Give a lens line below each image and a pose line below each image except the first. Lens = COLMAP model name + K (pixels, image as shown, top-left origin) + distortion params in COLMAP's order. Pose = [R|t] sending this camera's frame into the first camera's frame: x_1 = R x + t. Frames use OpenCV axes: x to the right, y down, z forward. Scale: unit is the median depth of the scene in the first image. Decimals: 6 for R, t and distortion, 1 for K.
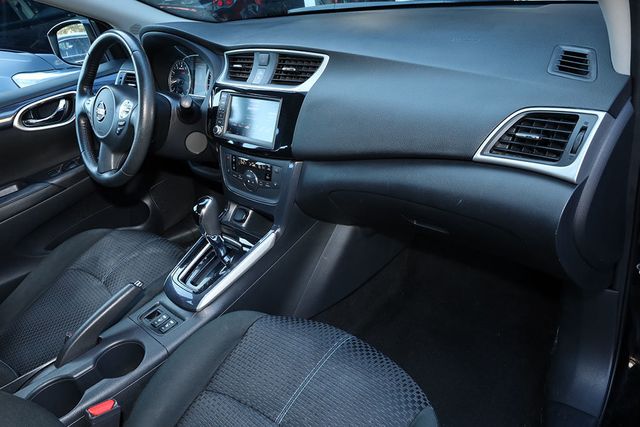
lens RADIAL K [[447.4, 0, 320.0], [0, 447.4, 213.5], [0, 0, 1]] dist [0.000405, -0.001493]
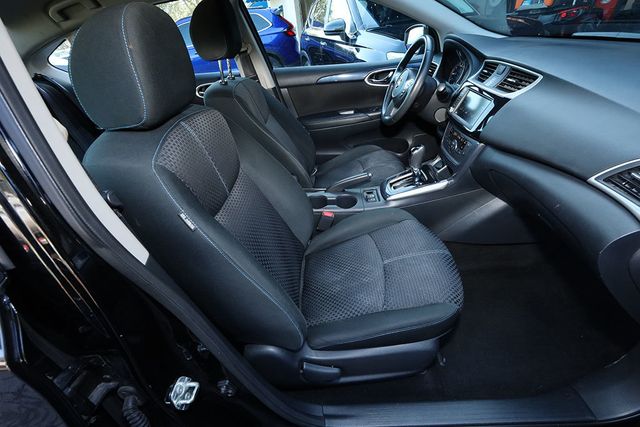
lens RADIAL K [[279.3, 0, 320.0], [0, 279.3, 213.5], [0, 0, 1]] dist [-0.000005, -0.000211]
pose [[0.661111, 0.486514, -0.571171, 0.231068], [-0.365846, 0.873668, 0.320721, -0.009508], [0.655049, -0.003071, 0.755580, -0.081247]]
